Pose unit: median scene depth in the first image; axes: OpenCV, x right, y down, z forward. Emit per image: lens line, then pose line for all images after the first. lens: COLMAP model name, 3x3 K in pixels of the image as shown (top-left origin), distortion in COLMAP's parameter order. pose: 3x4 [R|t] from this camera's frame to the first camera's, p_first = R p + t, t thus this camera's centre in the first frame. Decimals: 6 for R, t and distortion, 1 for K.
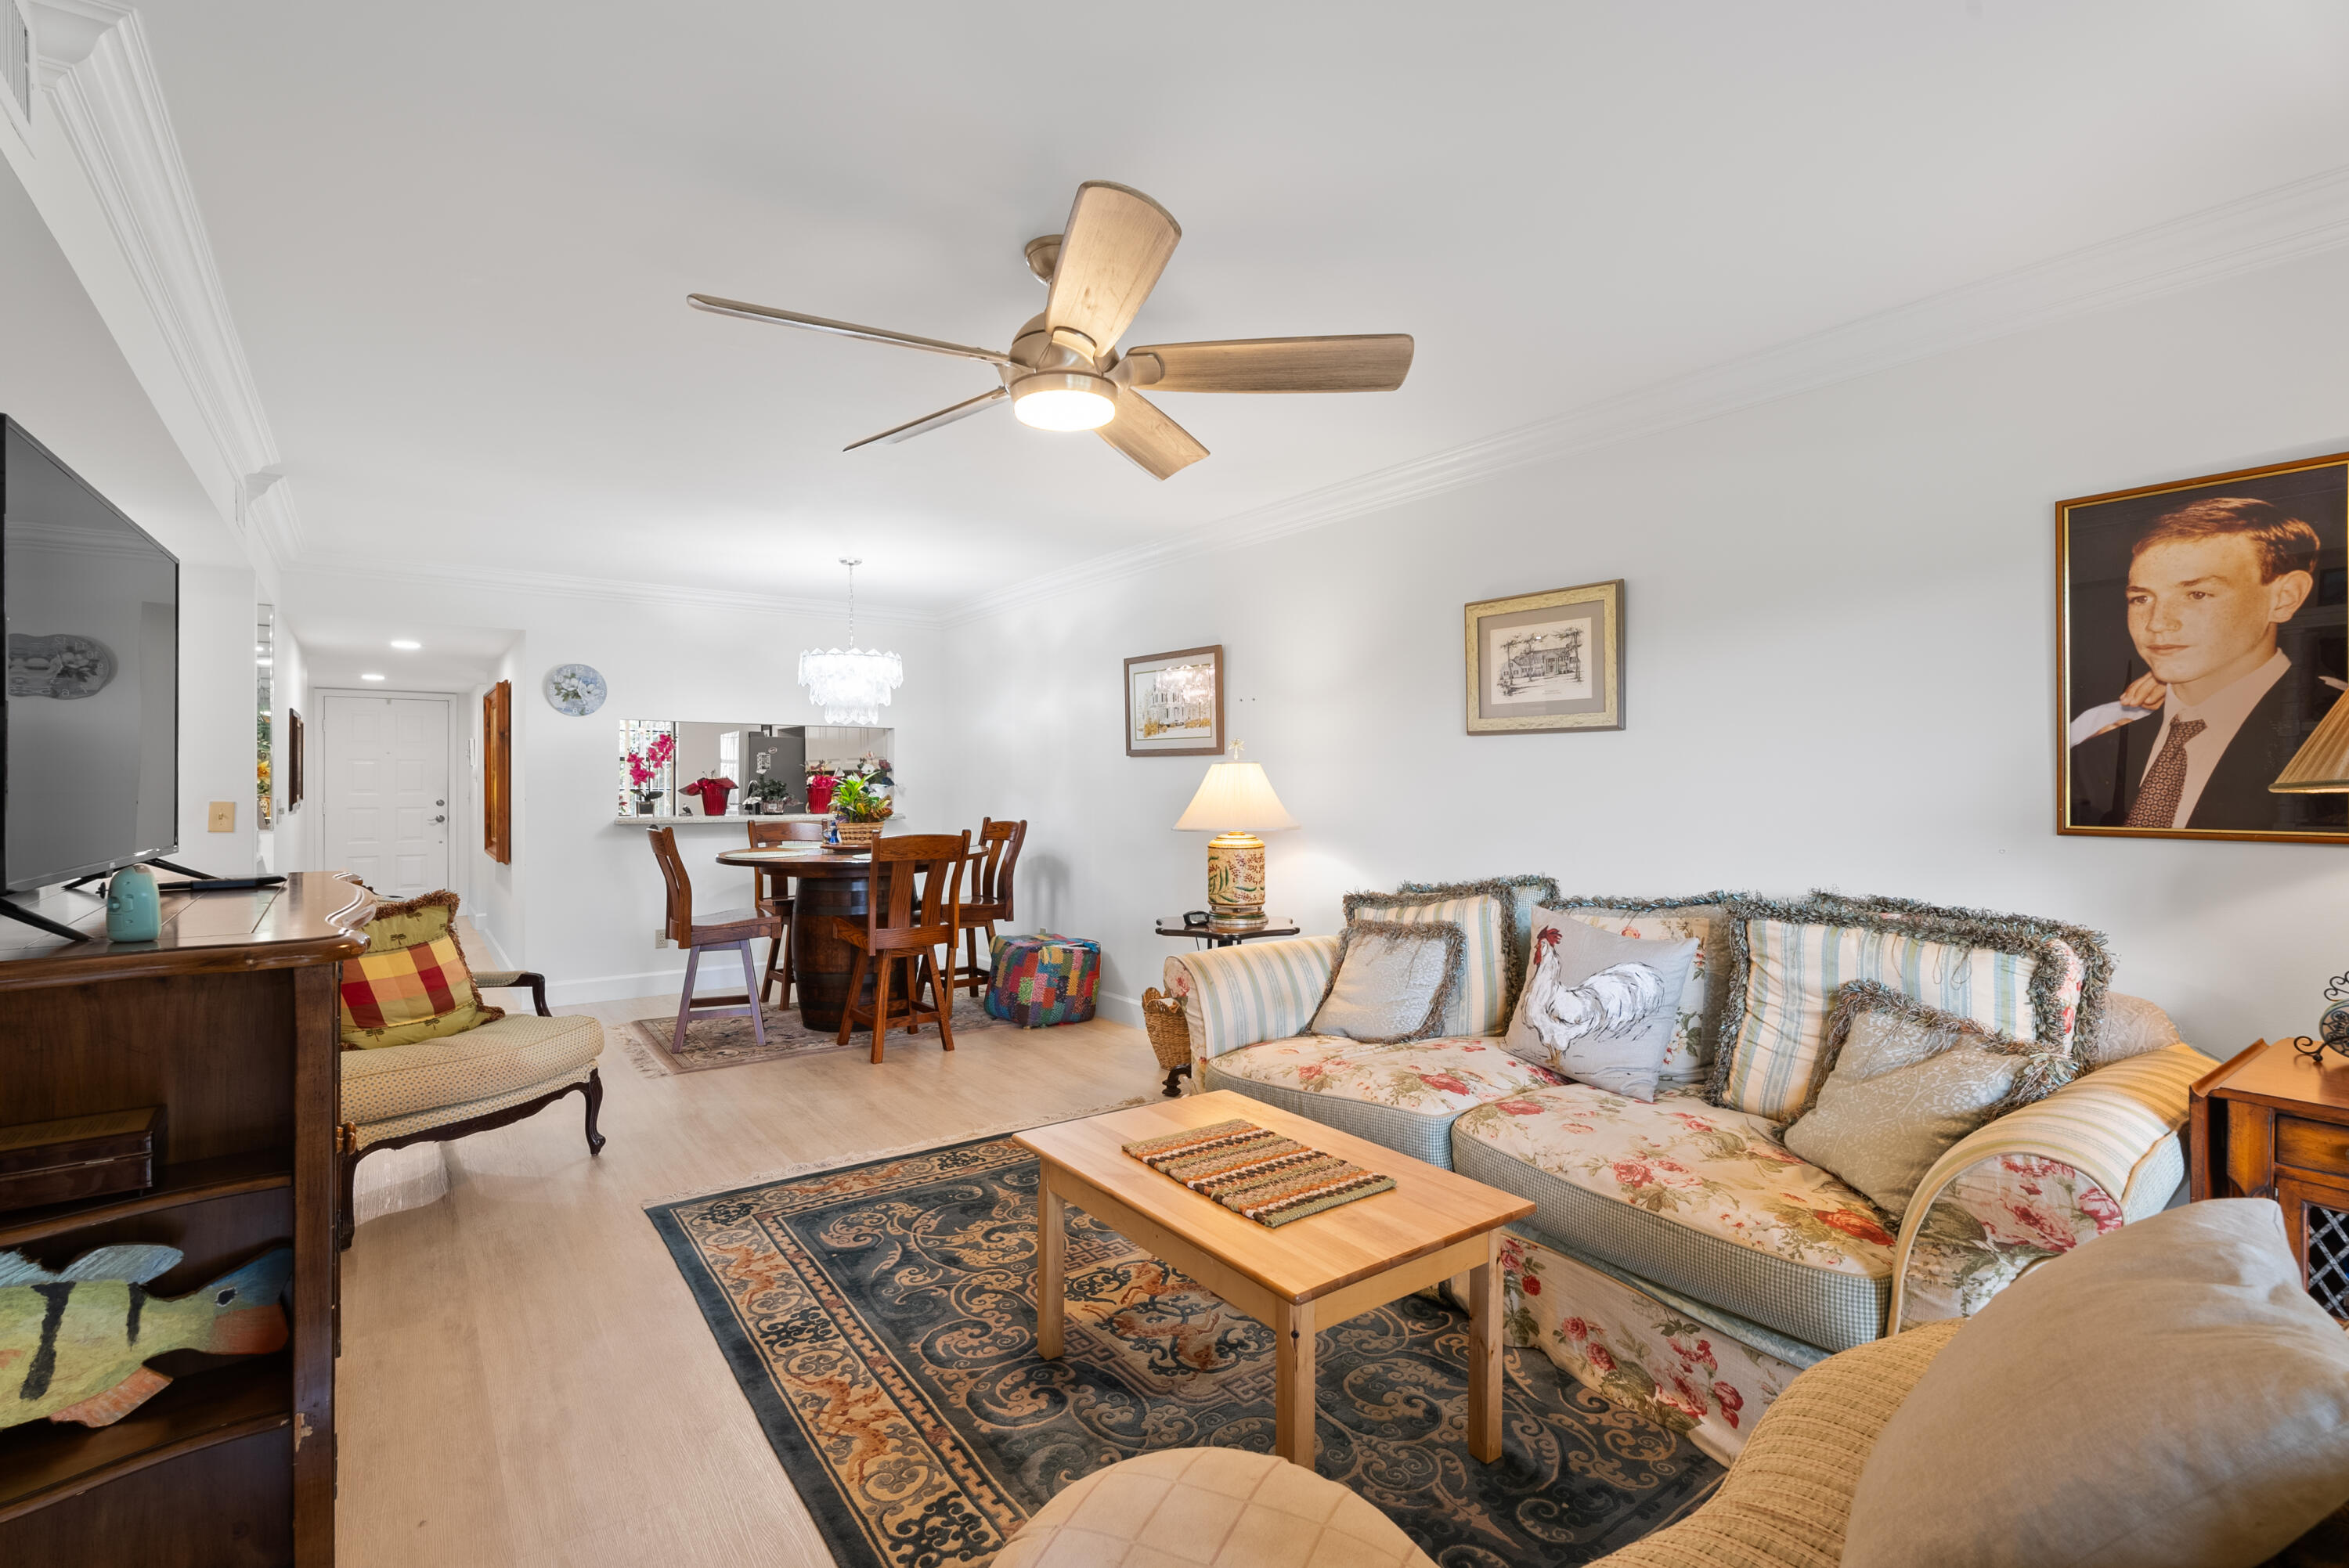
lens RADIAL K [[1045.0, 0, 1182.2], [0, 1045.0, 779.9], [0, 0, 1]] dist [-0.003826, -0.001205]
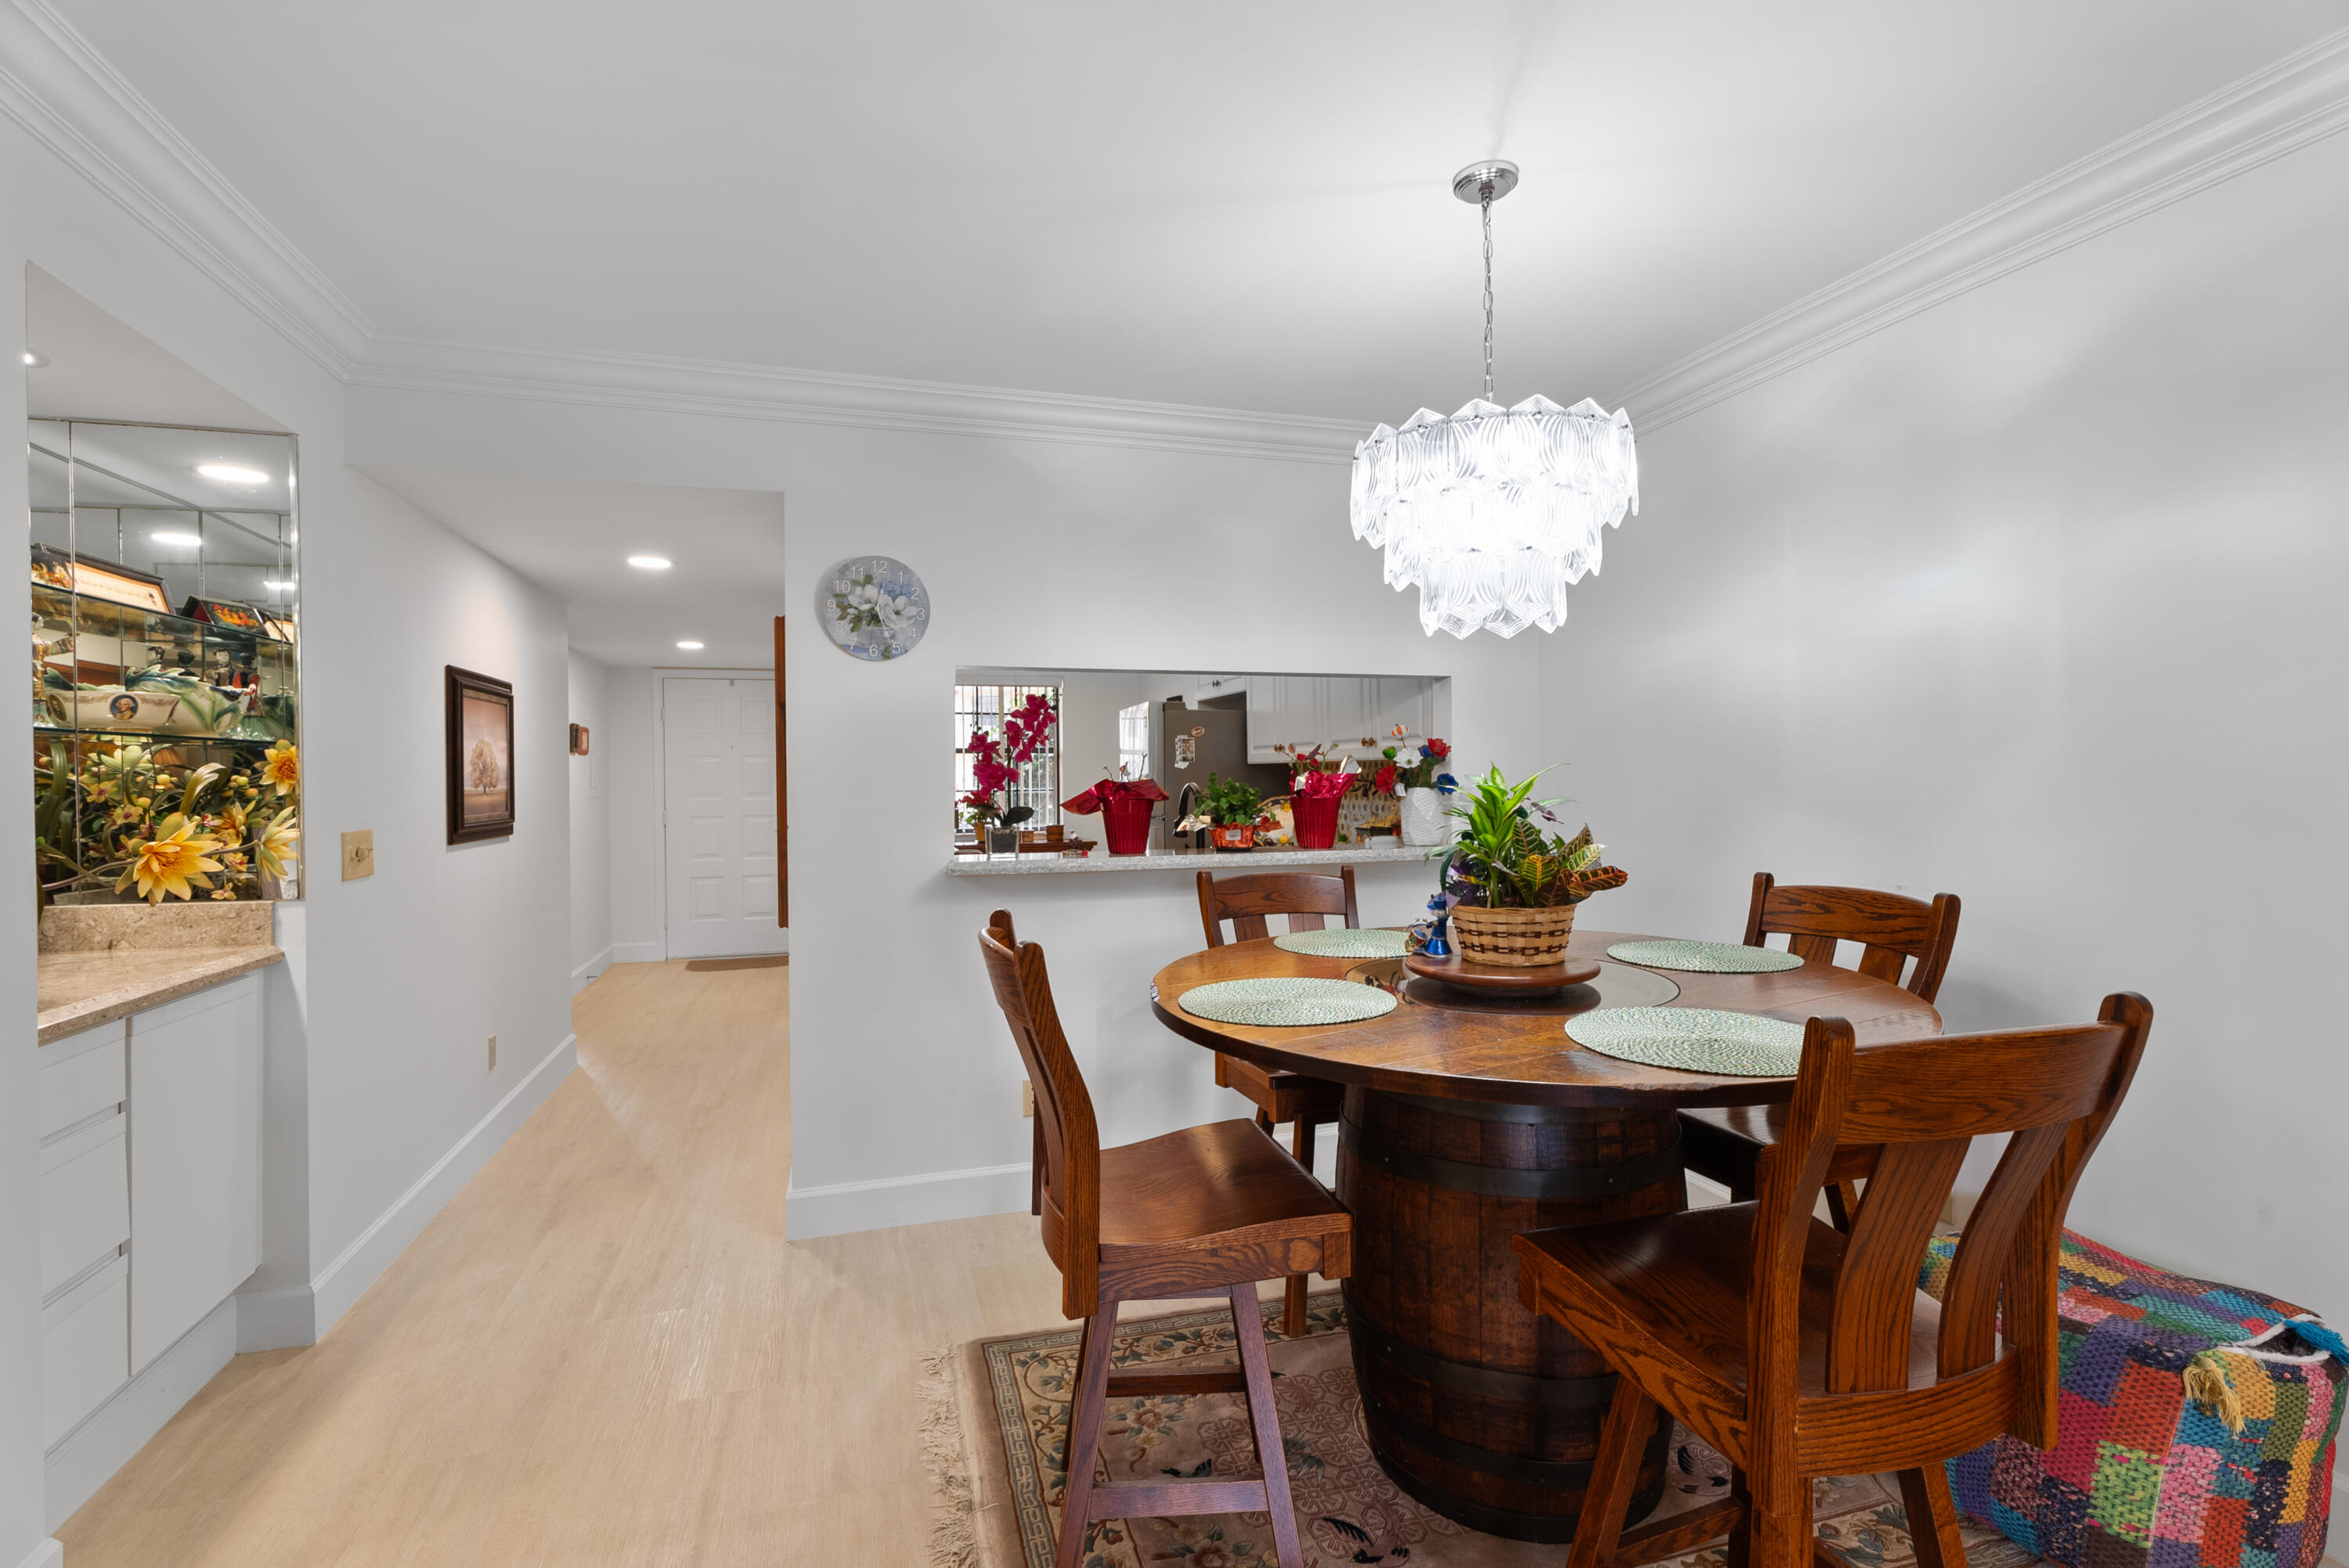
lens RADIAL K [[1045.0, 0, 1169.0], [0, 1045.0, 780.9], [0, 0, 1]] dist [-0.003826, -0.001205]
pose [[0.939426, -0.007570, -0.342668, -0.208237], [0.011188, 0.999901, 0.008581, -0.004330], [0.342569, -0.011895, 0.939417, 0.434578]]
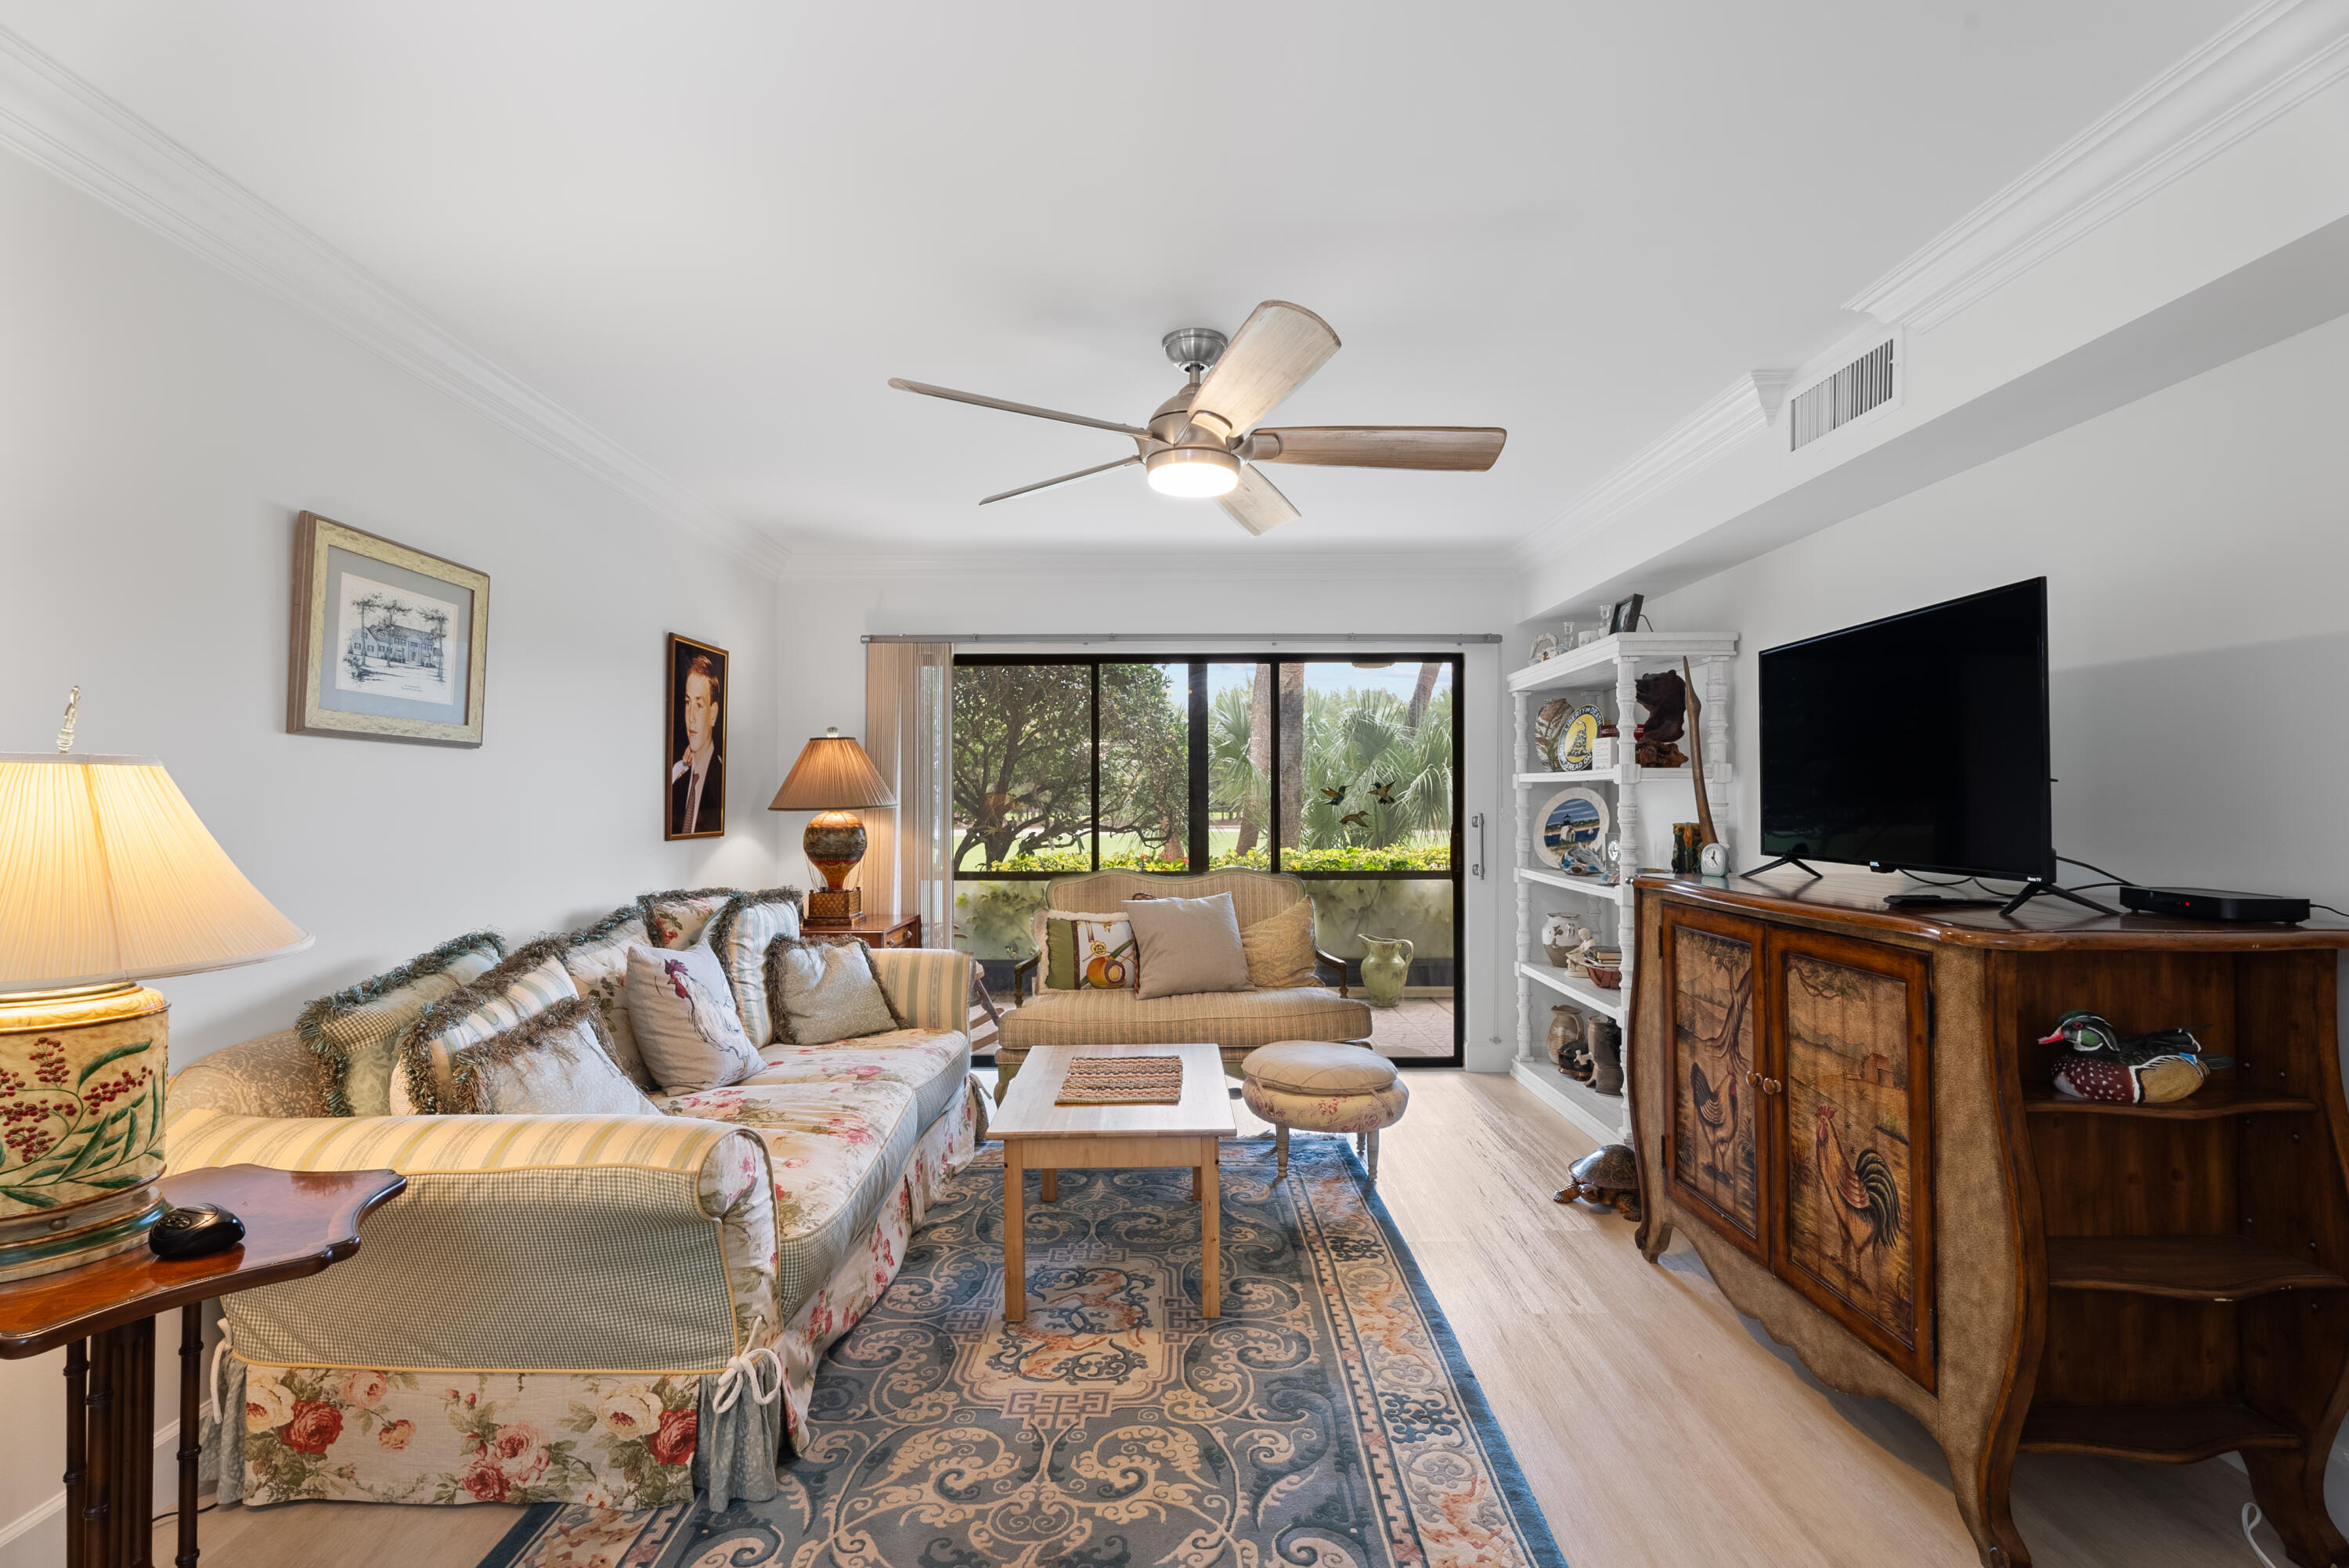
lens RADIAL K [[1045.0, 0, 1162.0], [0, 1045.0, 786.5], [0, 0, 1]] dist [-0.003826, -0.001205]
pose [[-0.796325, 0.011318, 0.604764, -0.519809], [0.000864, 0.999845, -0.017574, -0.001900], [-0.604869, -0.013472, -0.796211, 1.301965]]
